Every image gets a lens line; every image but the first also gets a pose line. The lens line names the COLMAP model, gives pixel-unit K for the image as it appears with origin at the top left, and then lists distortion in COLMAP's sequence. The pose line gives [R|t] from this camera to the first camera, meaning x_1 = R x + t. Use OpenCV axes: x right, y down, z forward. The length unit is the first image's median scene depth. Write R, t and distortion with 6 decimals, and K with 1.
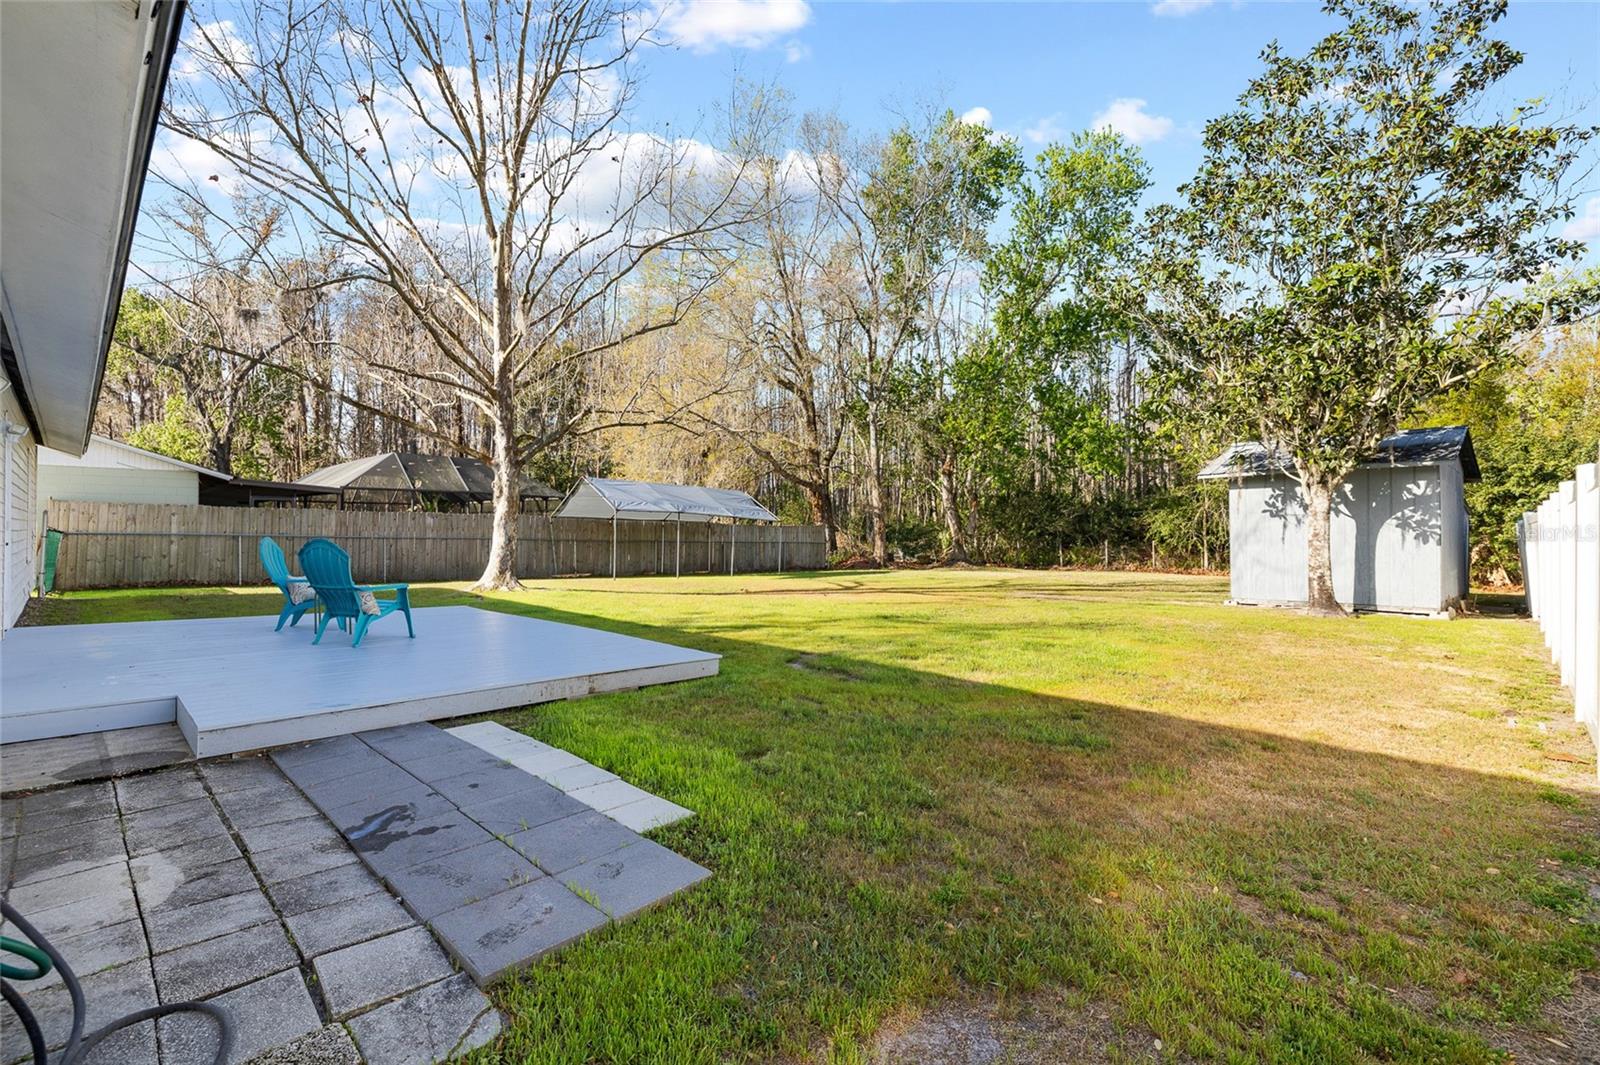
lens RADIAL K [[714.7, 0, 800.0], [0, 714.7, 532.5], [0, 0, 1]] dist [-0.001674, -0.000539]
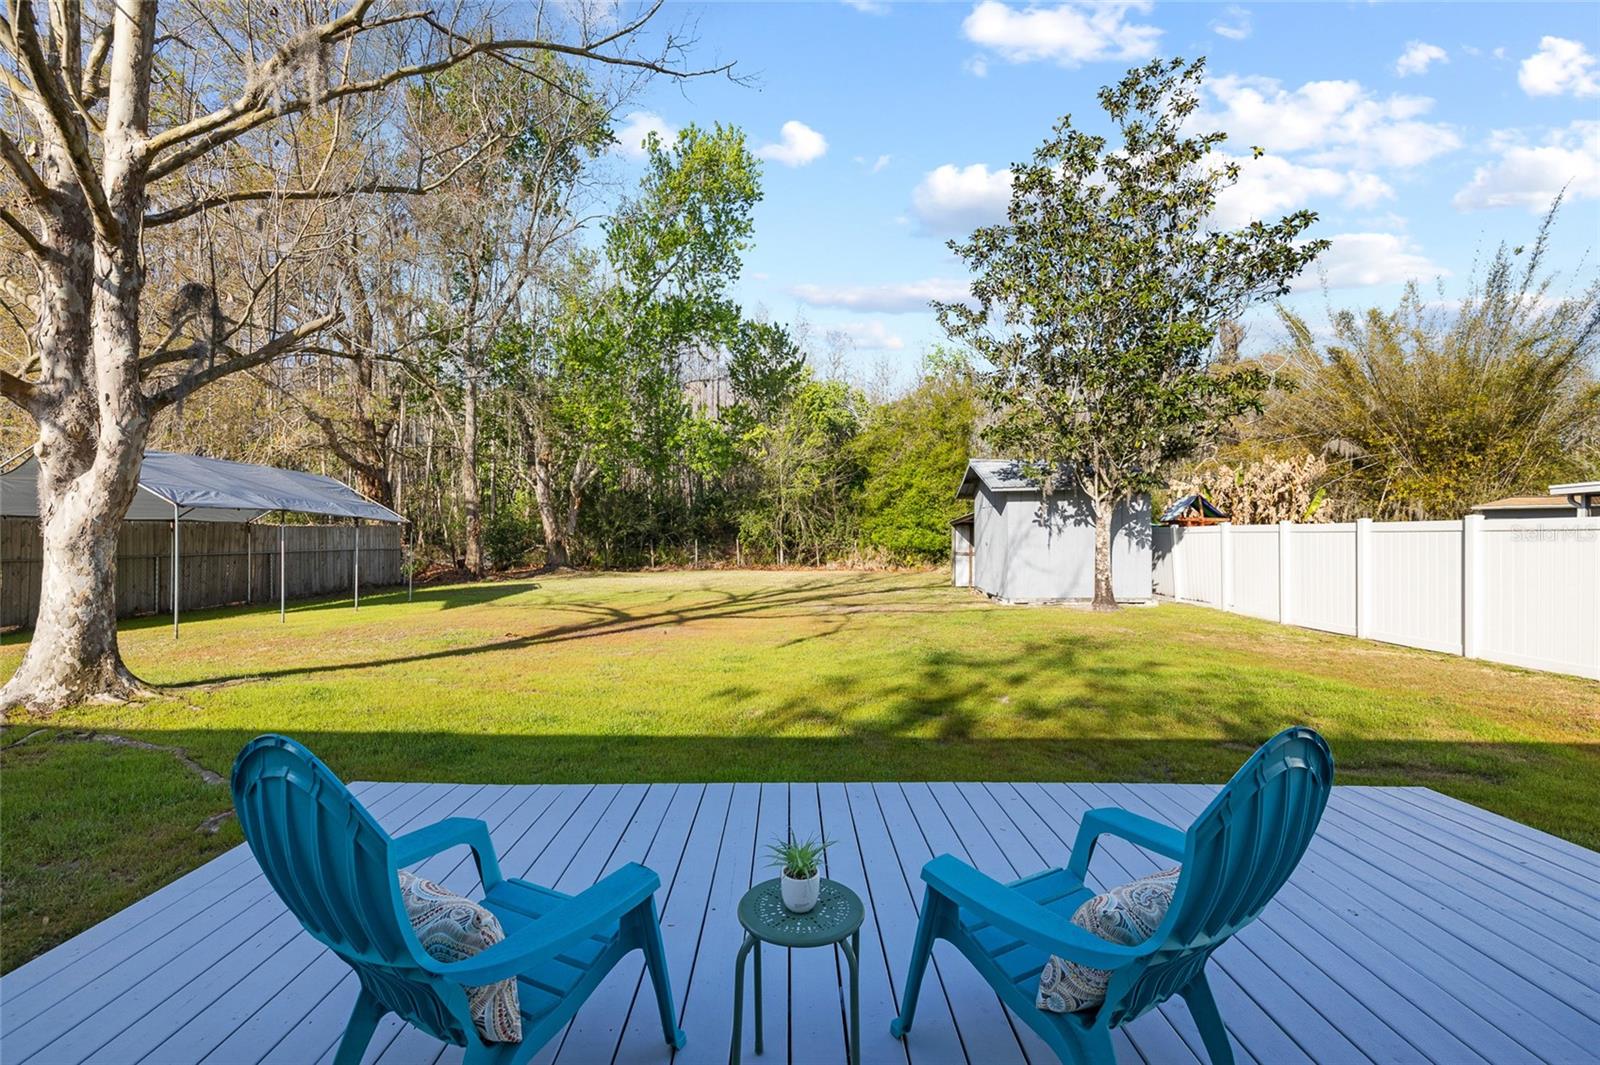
lens RADIAL K [[714.7, 0, 800.0], [0, 714.7, 532.5], [0, 0, 1]] dist [-0.001674, -0.000539]
pose [[0.722594, -0.008107, 0.691225, -0.410979], [0.000793, 0.999940, 0.010898, -0.023885], [-0.691272, -0.007327, 0.722558, 0.417162]]
